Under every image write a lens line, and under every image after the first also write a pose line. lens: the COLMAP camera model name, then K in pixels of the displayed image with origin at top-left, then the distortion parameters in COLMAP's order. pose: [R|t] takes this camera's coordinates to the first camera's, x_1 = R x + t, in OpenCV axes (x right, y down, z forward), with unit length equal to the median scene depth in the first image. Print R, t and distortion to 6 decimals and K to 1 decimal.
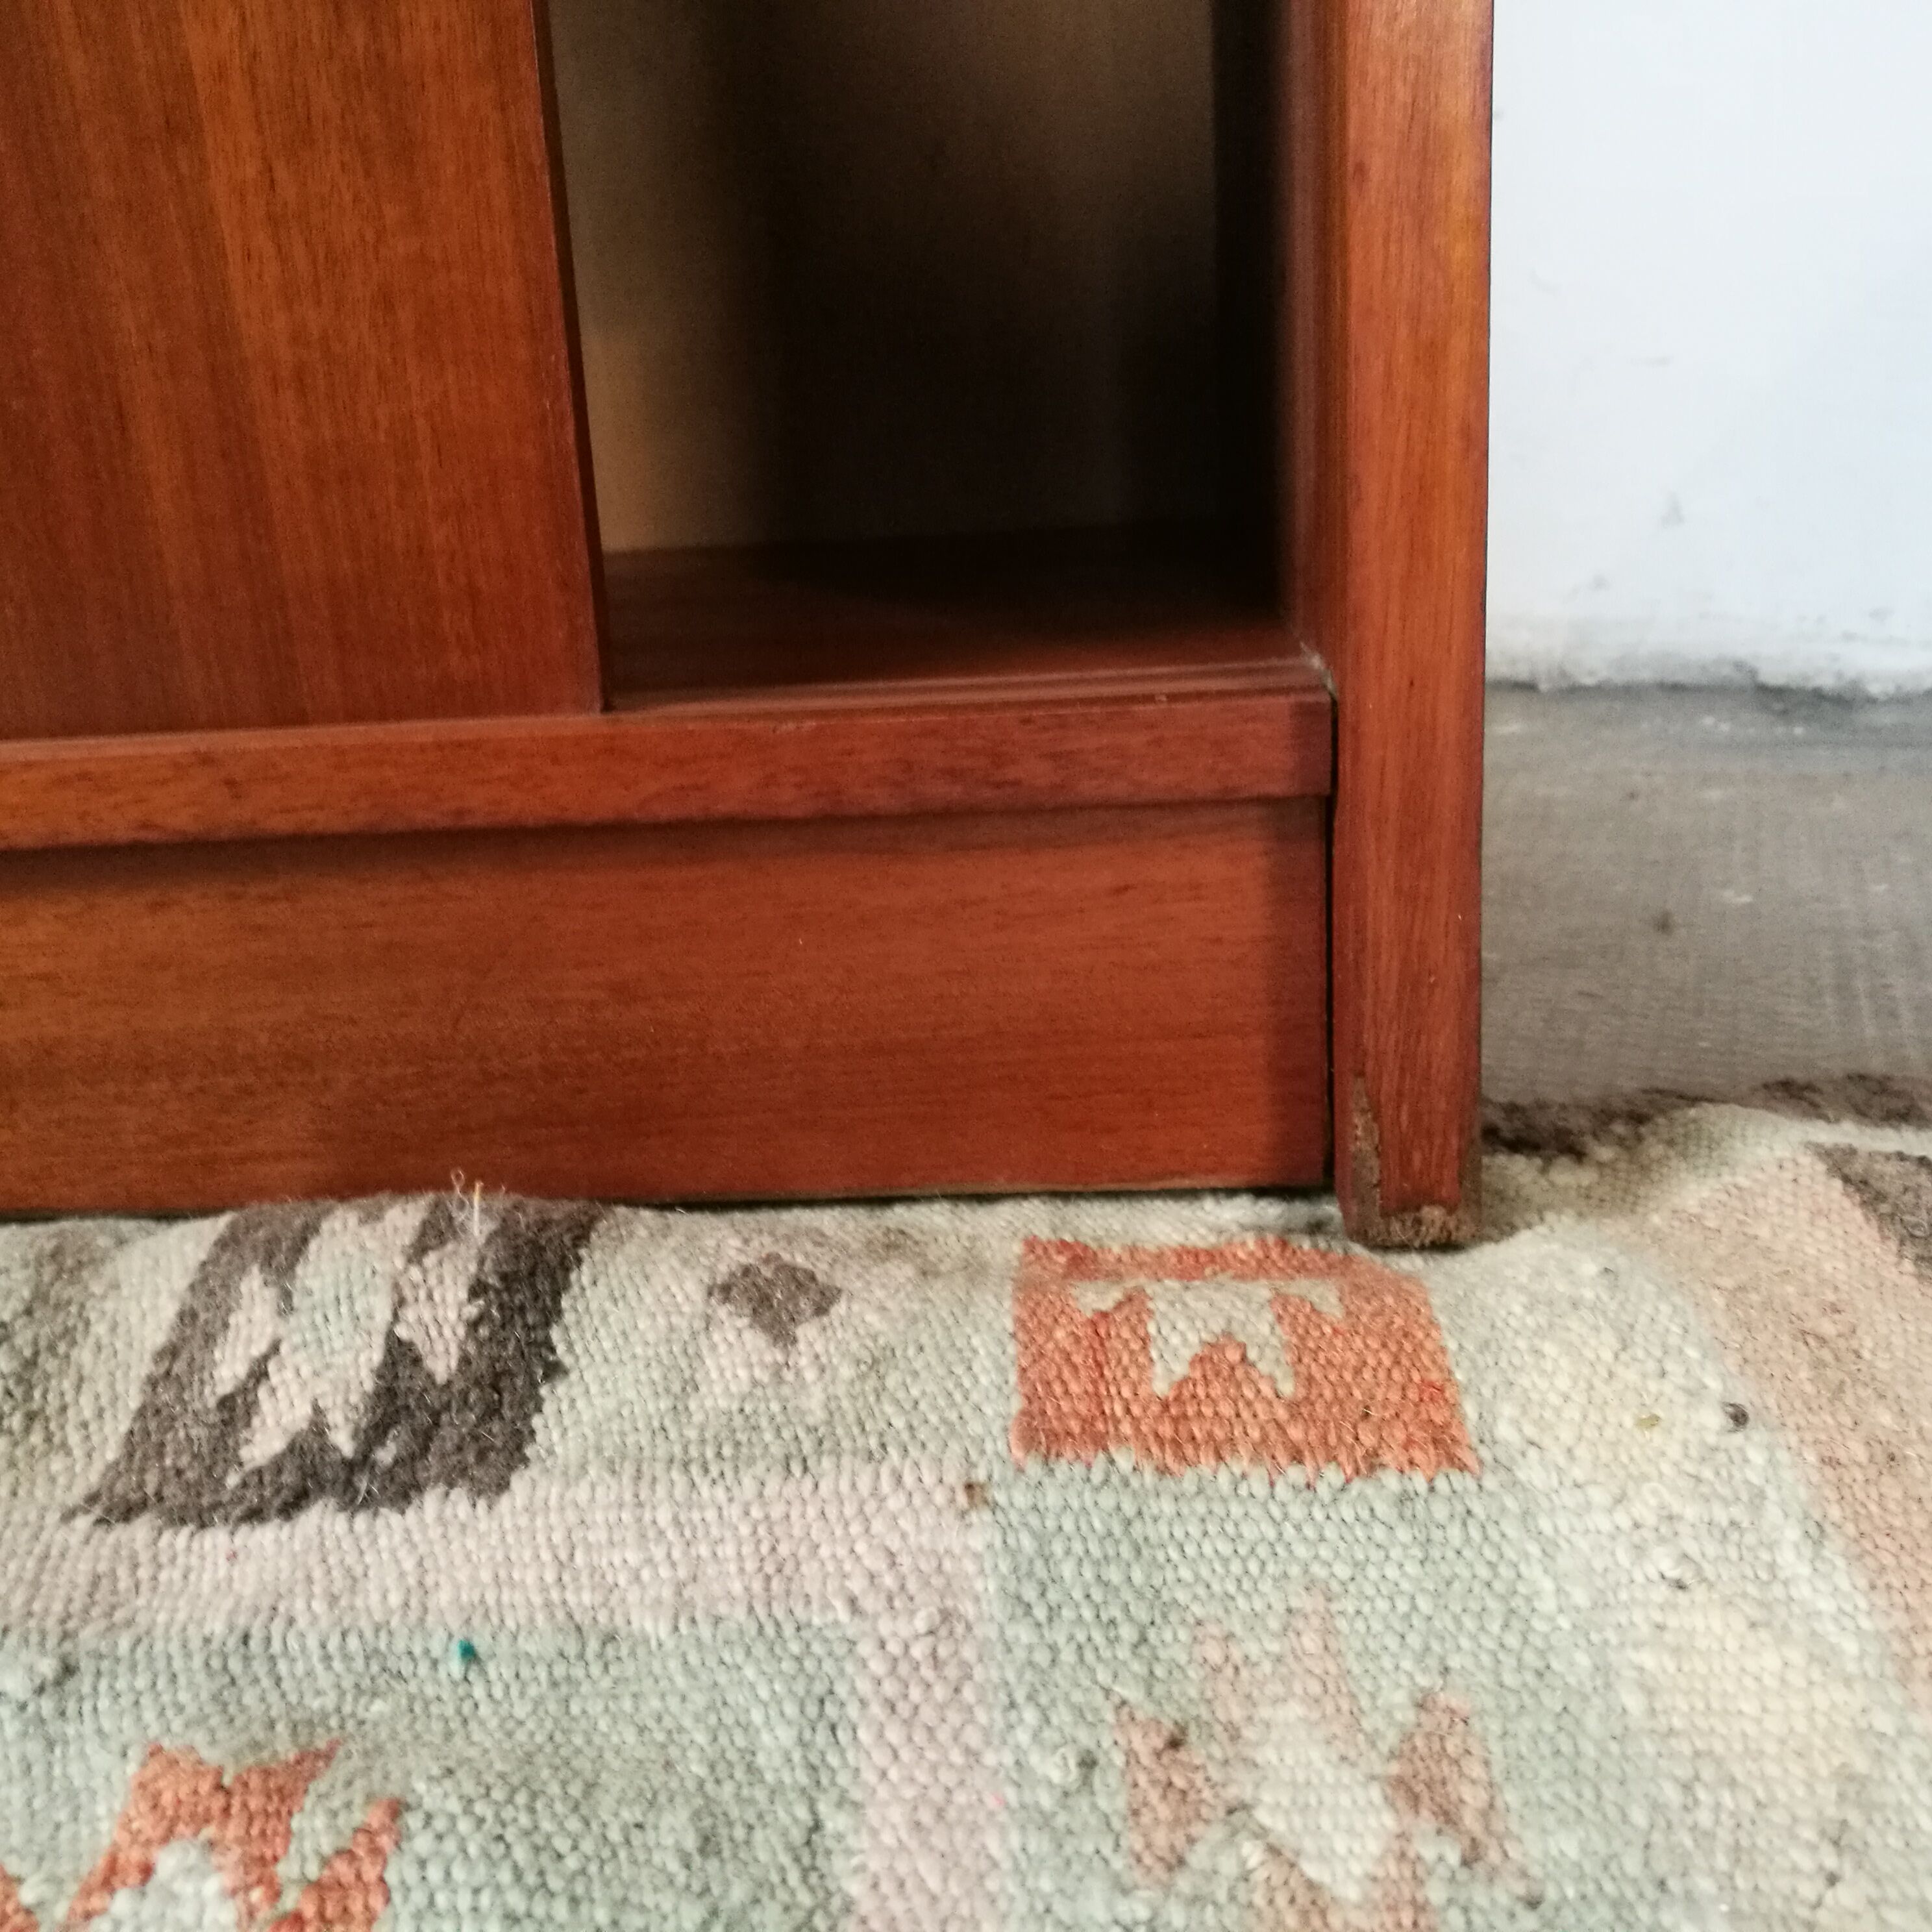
lens RADIAL K [[2091.5, 0, 989.1], [0, 2091.5, 970.1], [0, 0, 1]] dist [-0.041748, 0.046424]
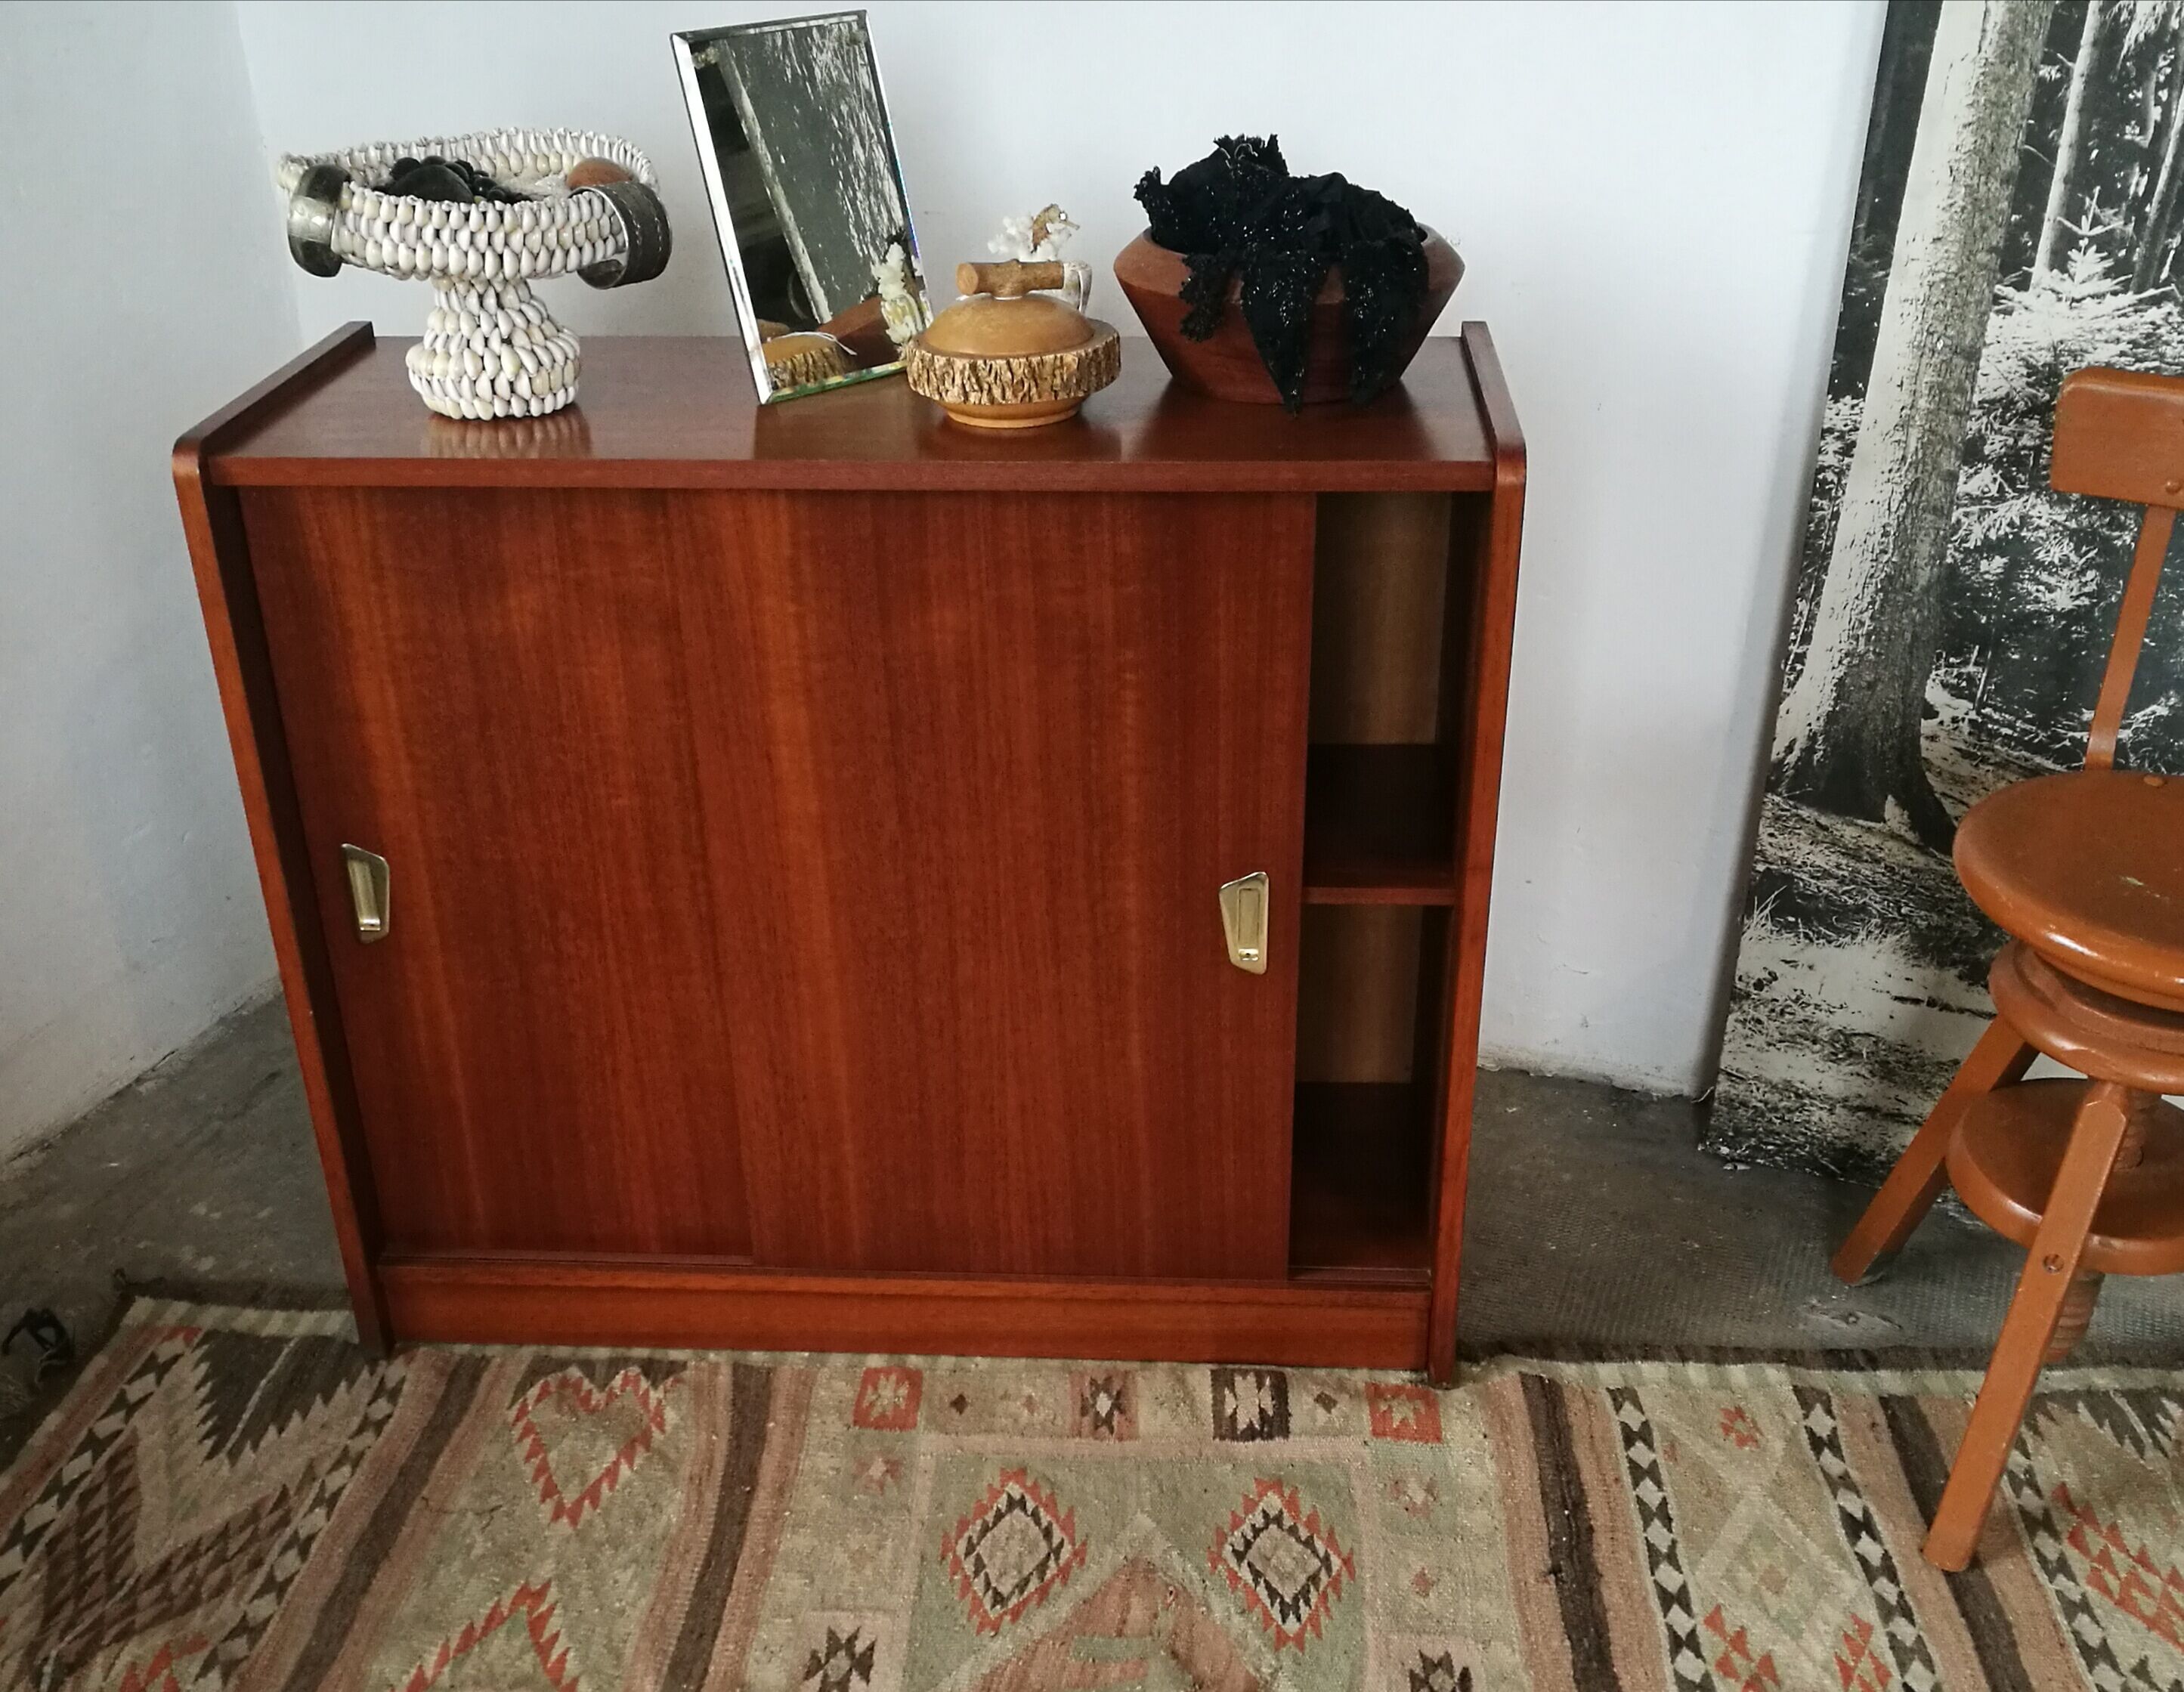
lens RADIAL K [[2348.7, 0, 1113.1], [0, 2348.7, 1114.0], [0, 0, 1]] dist [0.166483, -0.672496]
pose [[0.999043, 0.039704, 0.018354, -0.857757], [-0.043033, 0.967334, 0.249827, -2.253134], [-0.007835, -0.250378, 0.968116, -5.182977]]
